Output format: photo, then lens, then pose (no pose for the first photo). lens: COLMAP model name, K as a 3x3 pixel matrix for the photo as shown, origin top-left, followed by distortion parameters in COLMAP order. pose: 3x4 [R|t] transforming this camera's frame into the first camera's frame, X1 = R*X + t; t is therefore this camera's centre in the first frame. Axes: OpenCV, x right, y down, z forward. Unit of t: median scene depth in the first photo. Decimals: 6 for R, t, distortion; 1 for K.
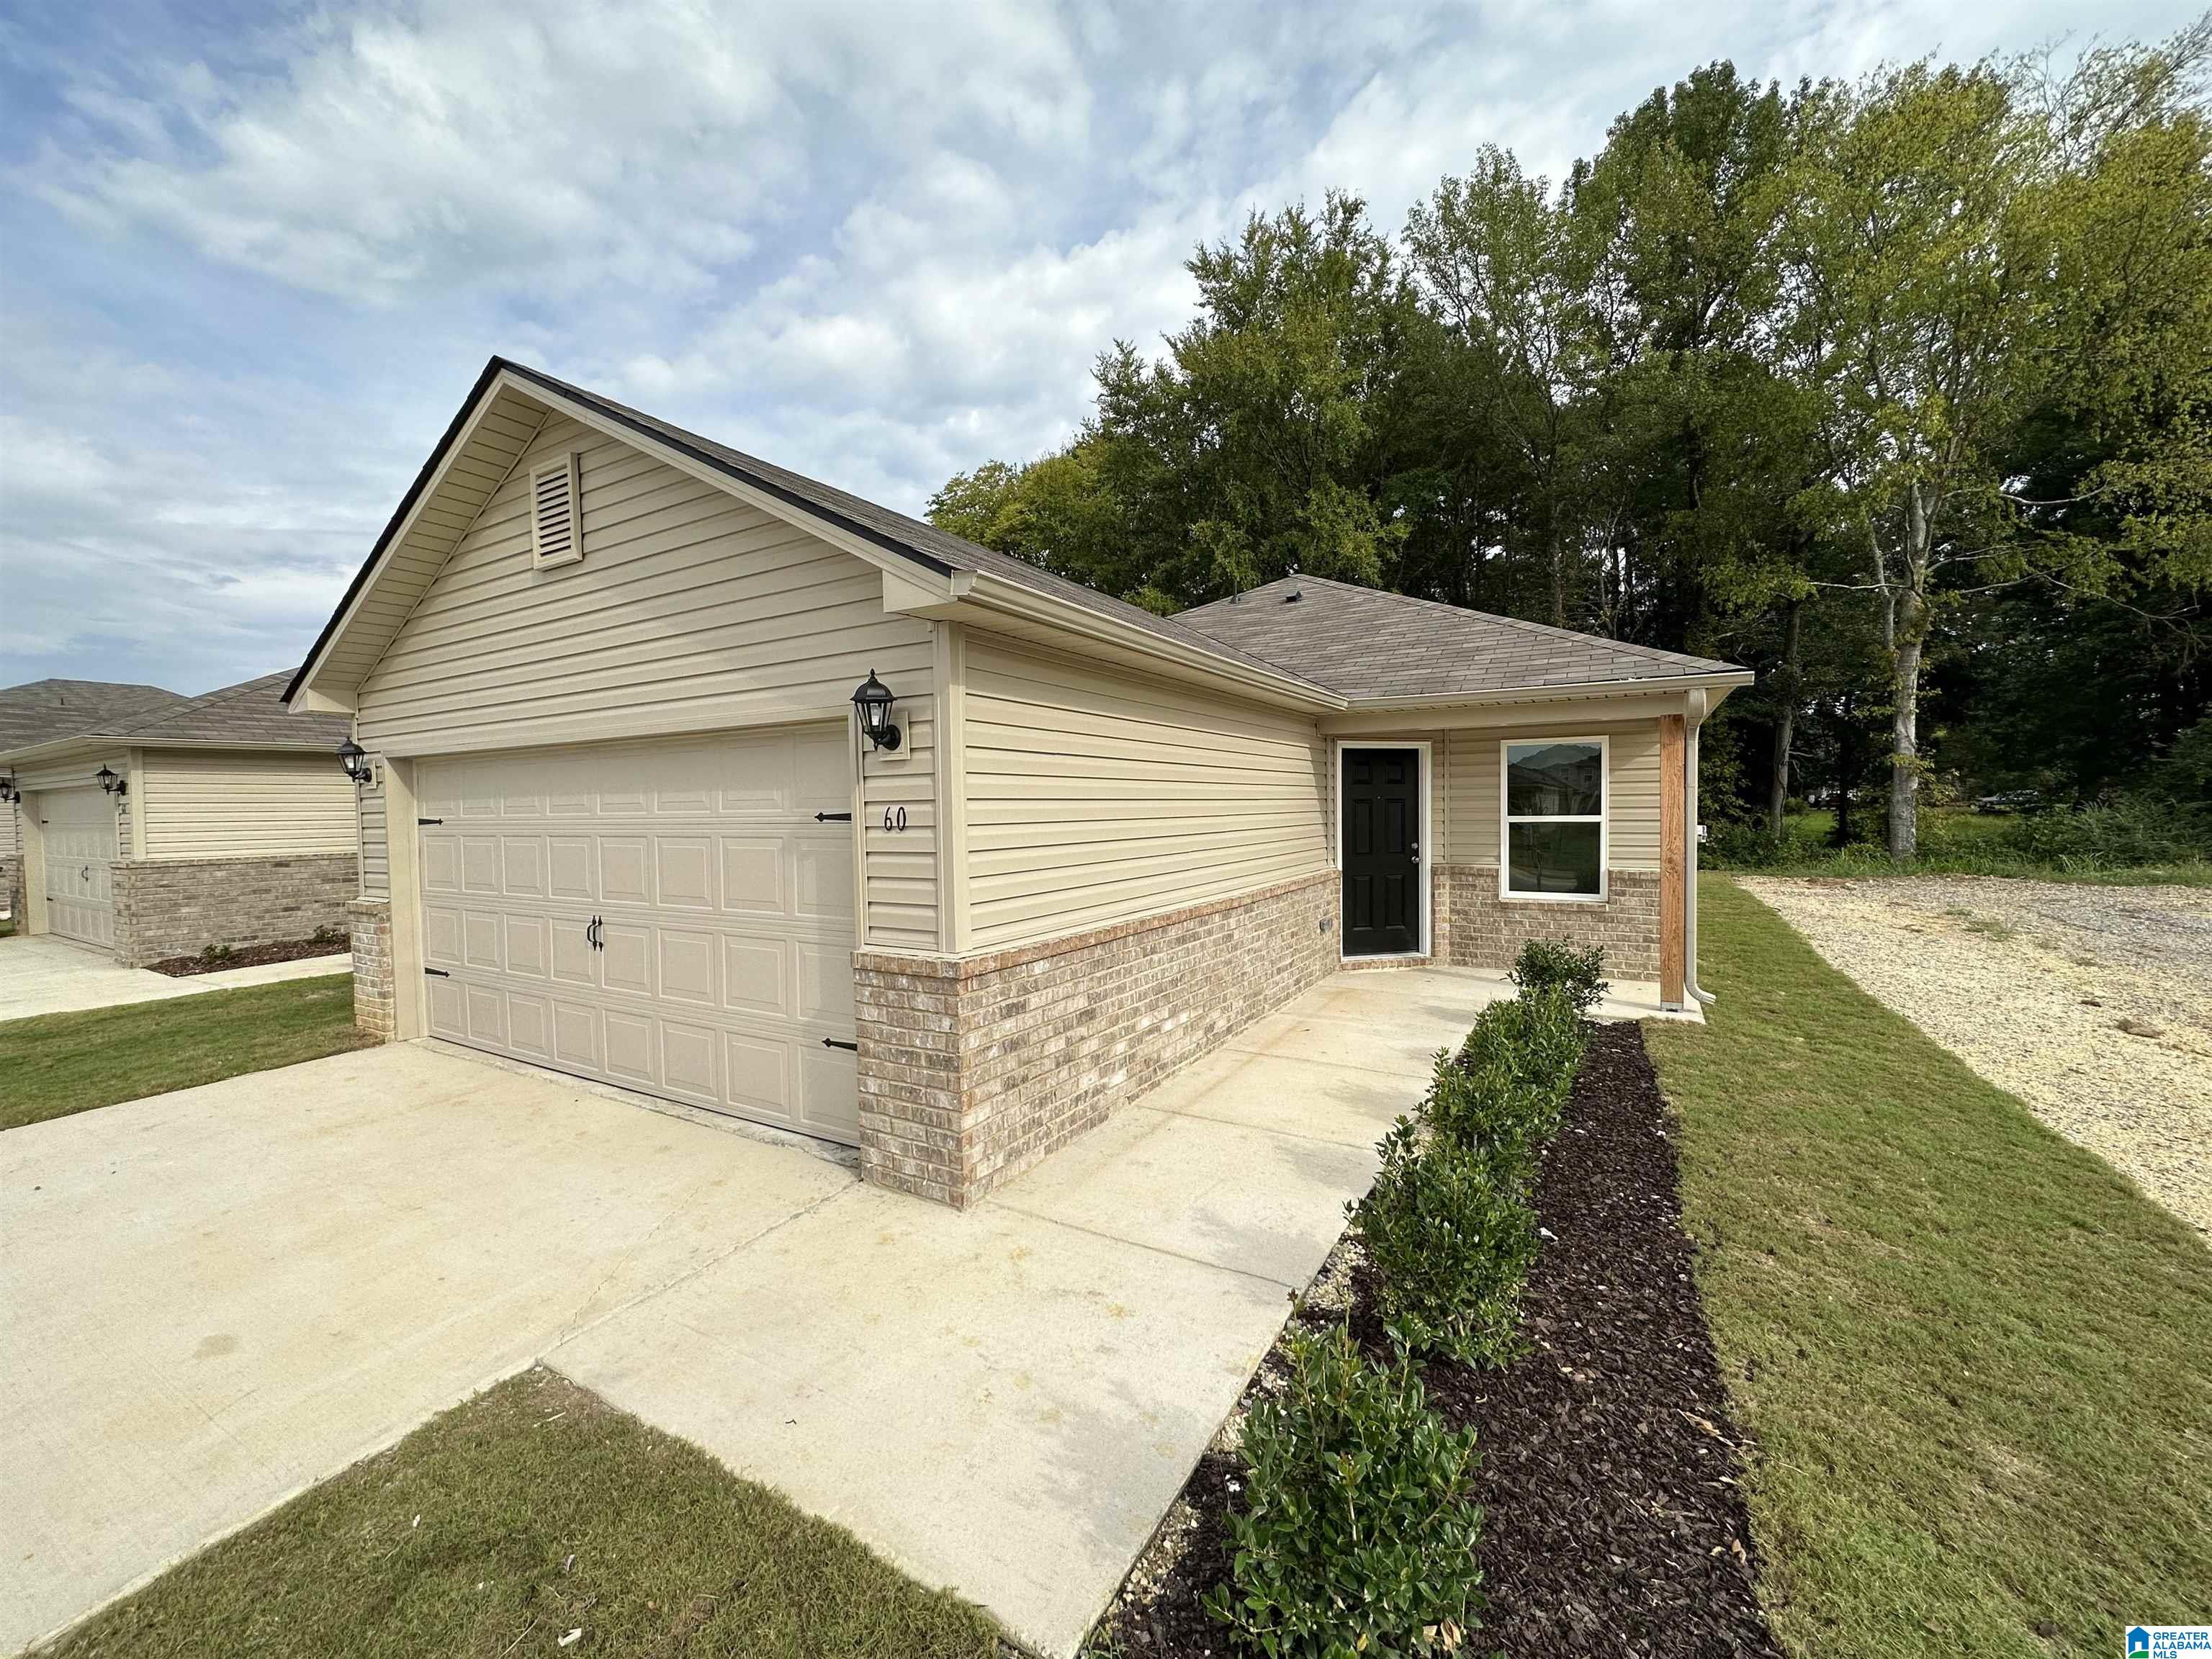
lens RADIAL K [[882.3, 0, 1093.9], [0, 882.3, 823.9], [0, 0, 1]] dist [-0.004002, -0.000223]
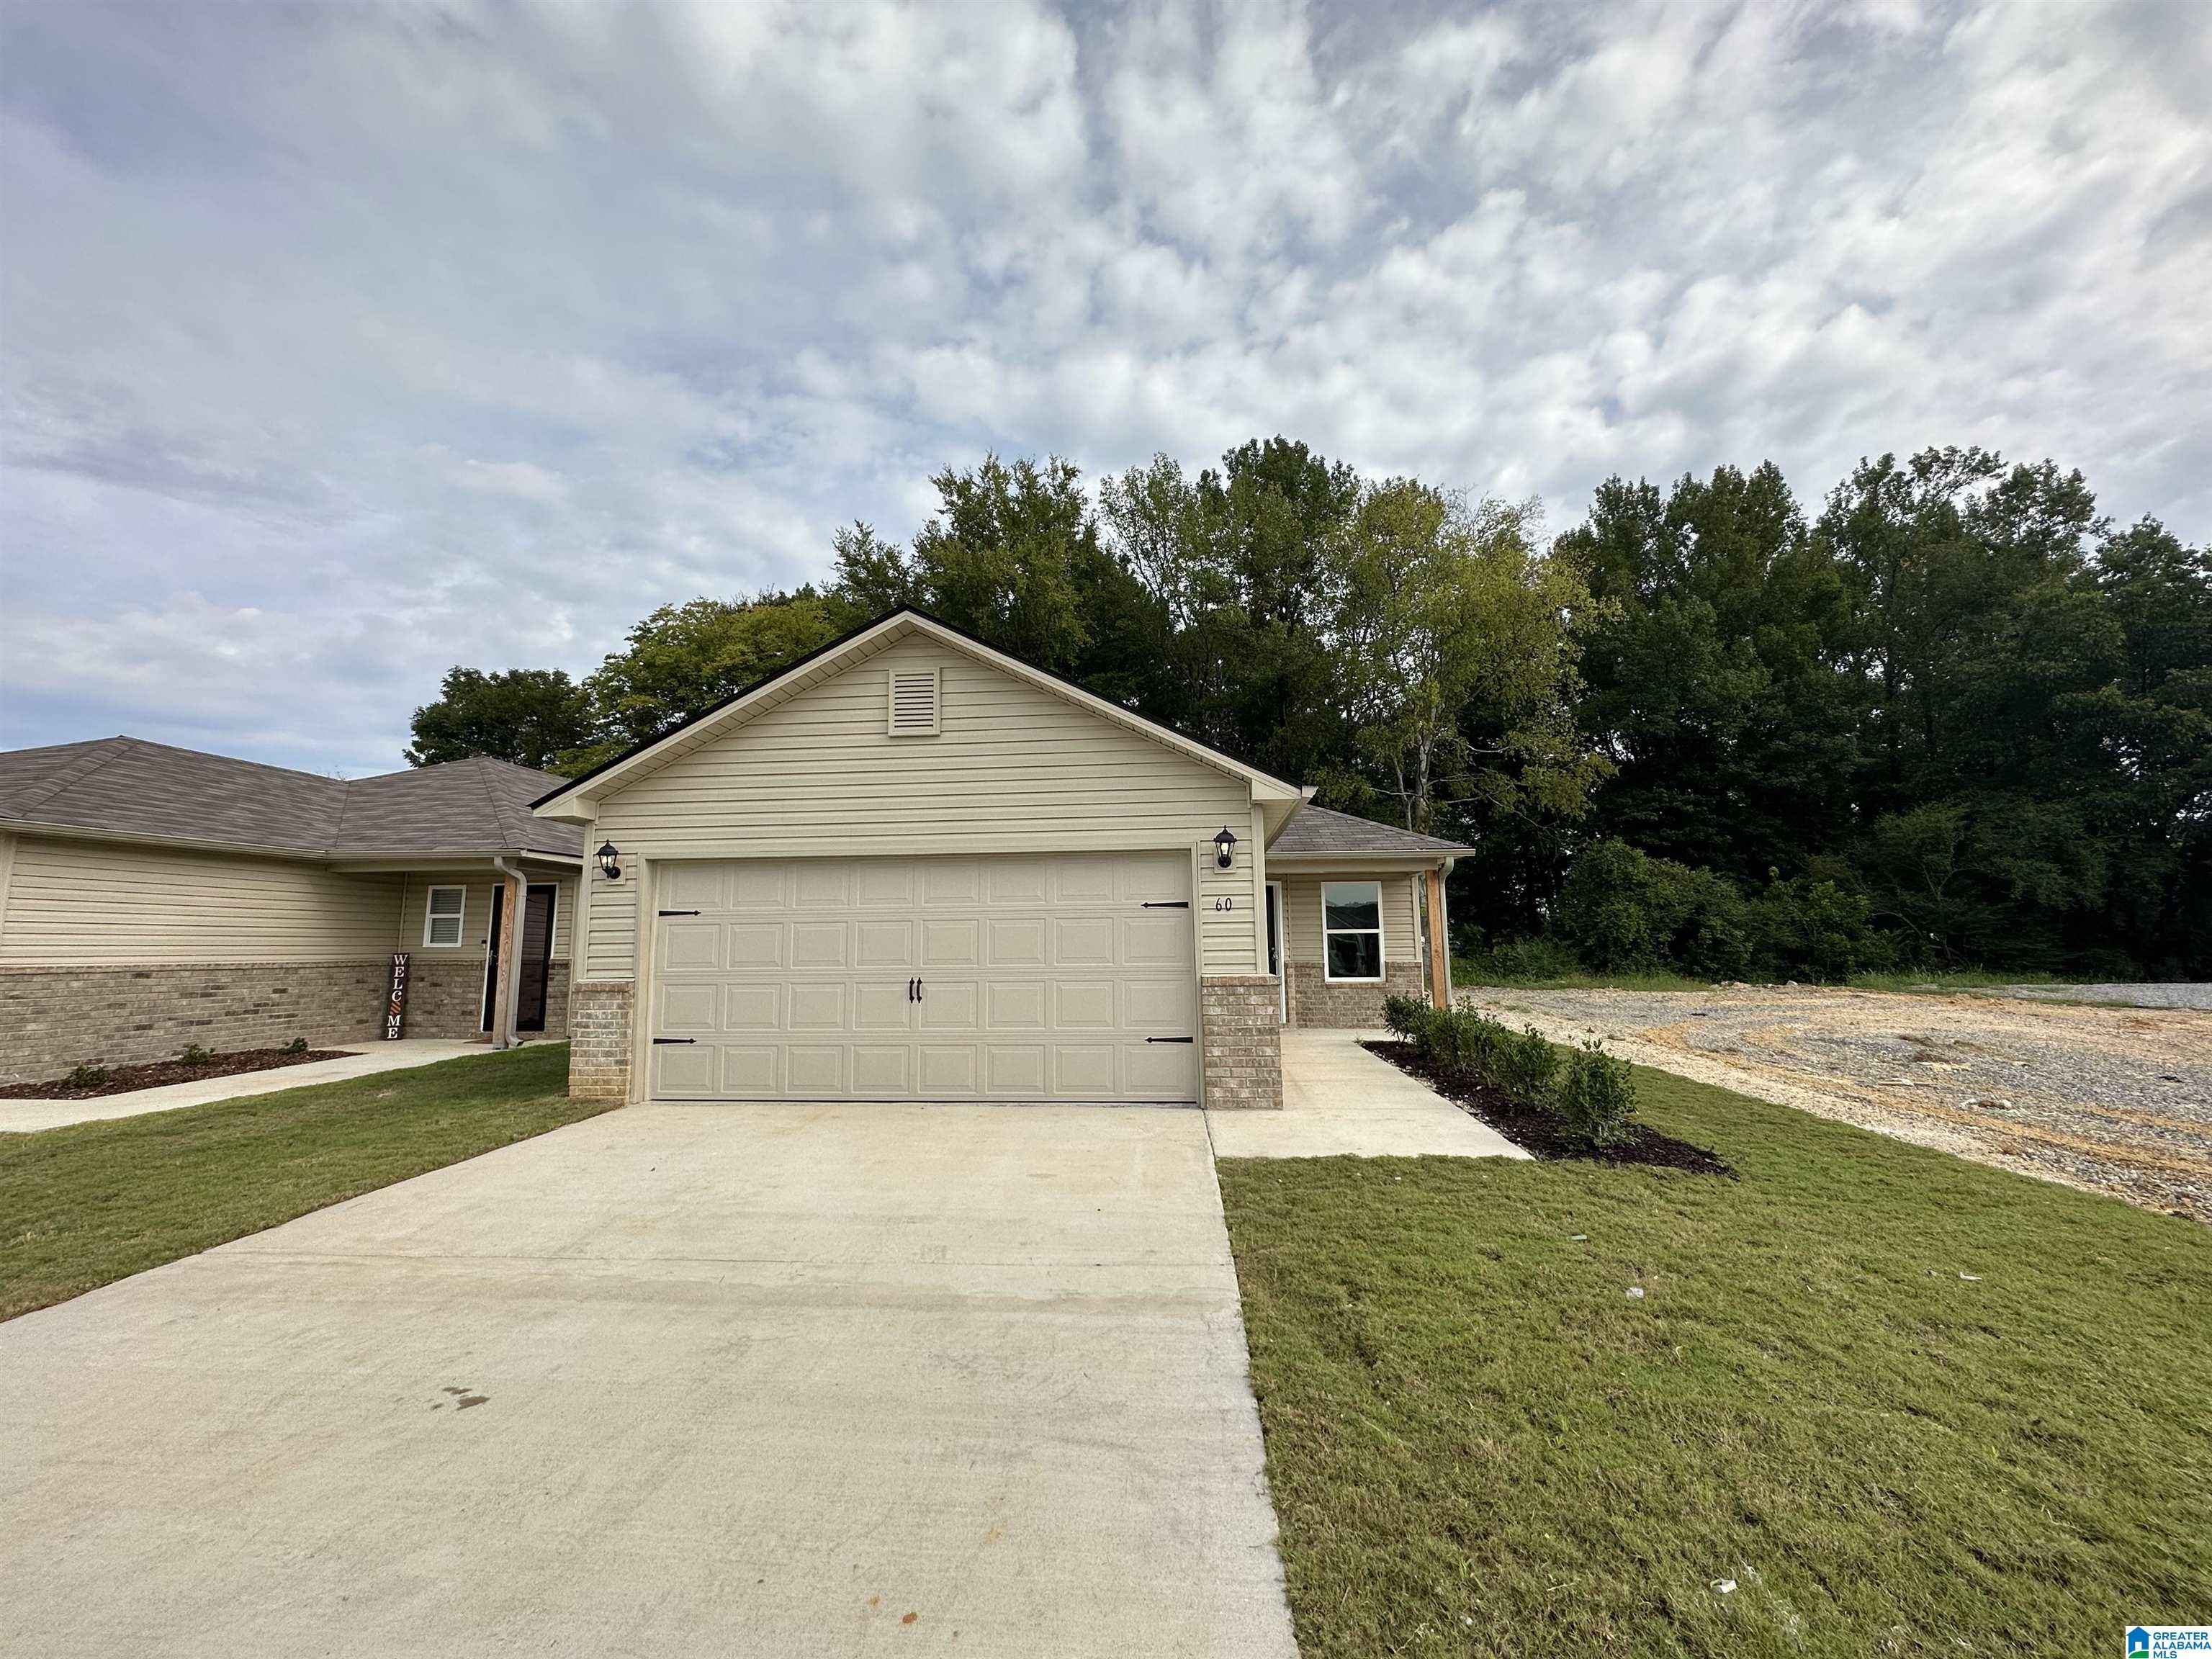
lens RADIAL K [[882.3, 0, 1097.4], [0, 882.3, 817.1], [0, 0, 1]] dist [-0.004002, -0.000223]
pose [[0.901837, 0.069174, 0.426504, -0.491794], [0.005502, 0.985183, -0.171420, 0.050489], [-0.432042, 0.156940, 0.888093, -0.223693]]
